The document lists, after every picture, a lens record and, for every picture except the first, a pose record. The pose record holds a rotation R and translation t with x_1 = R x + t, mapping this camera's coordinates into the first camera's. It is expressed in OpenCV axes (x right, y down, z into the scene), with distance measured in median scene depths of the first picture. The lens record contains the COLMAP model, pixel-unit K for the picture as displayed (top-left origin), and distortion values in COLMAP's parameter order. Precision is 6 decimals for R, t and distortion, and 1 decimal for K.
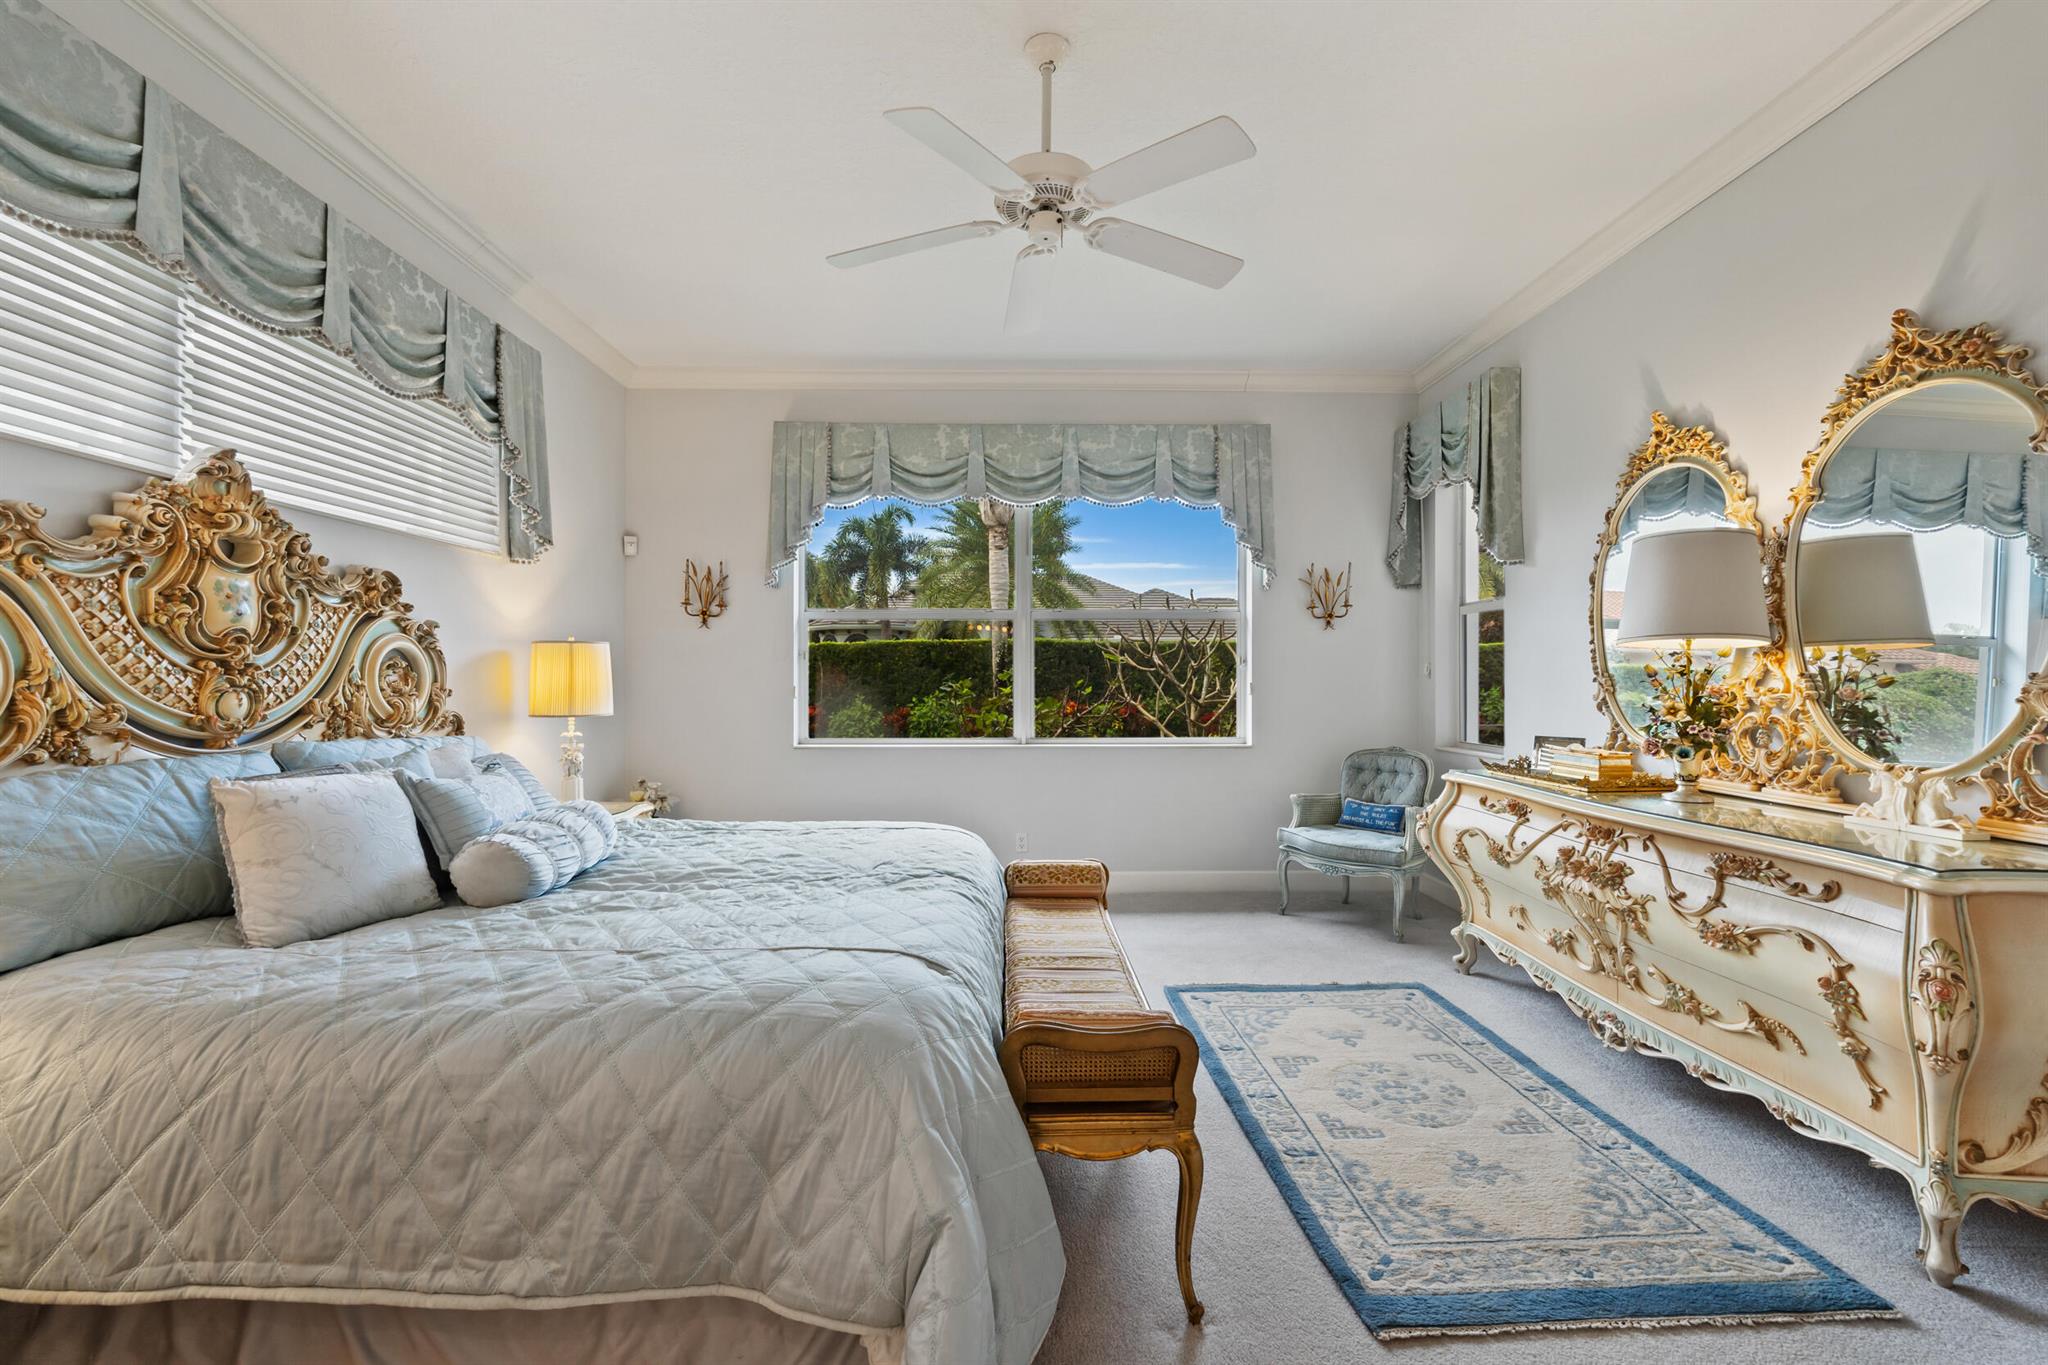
lens RADIAL K [[844.6, 0, 1024.2], [0, 844.6, 667.1], [0, 0, 1]] dist [0.000745, -0.000165]
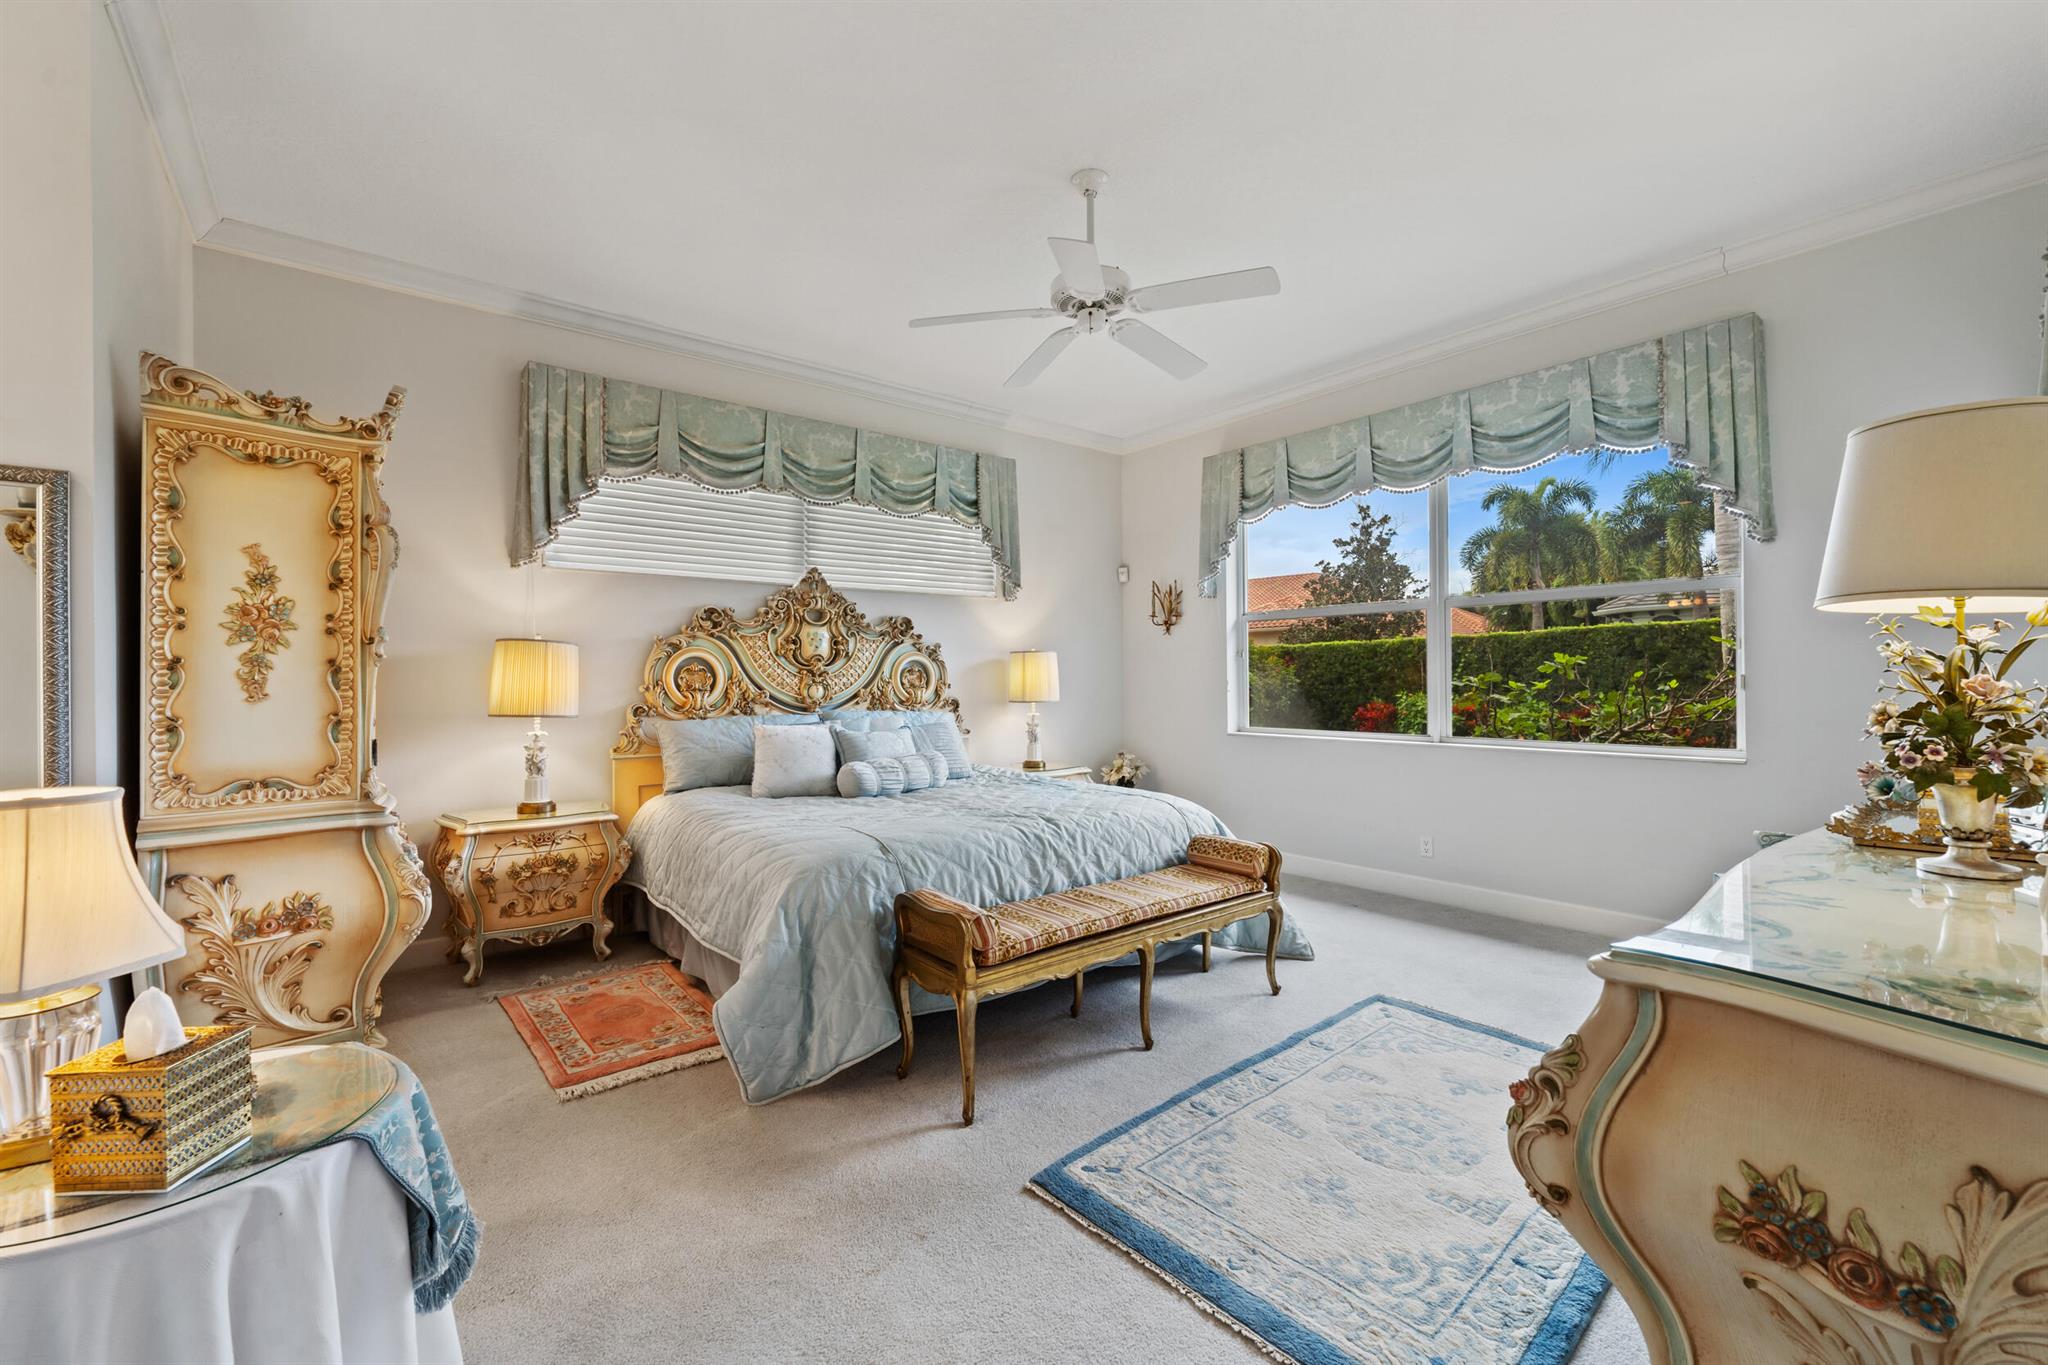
lens RADIAL K [[844.6, 0, 1024.2], [0, 844.6, 667.1], [0, 0, 1]] dist [0.000745, -0.000165]
pose [[0.606600, -0.015399, -0.794858, 0.723451], [0.021626, 0.999762, -0.002866, 0.001439], [0.794713, -0.015451, 0.606789, 0.110073]]
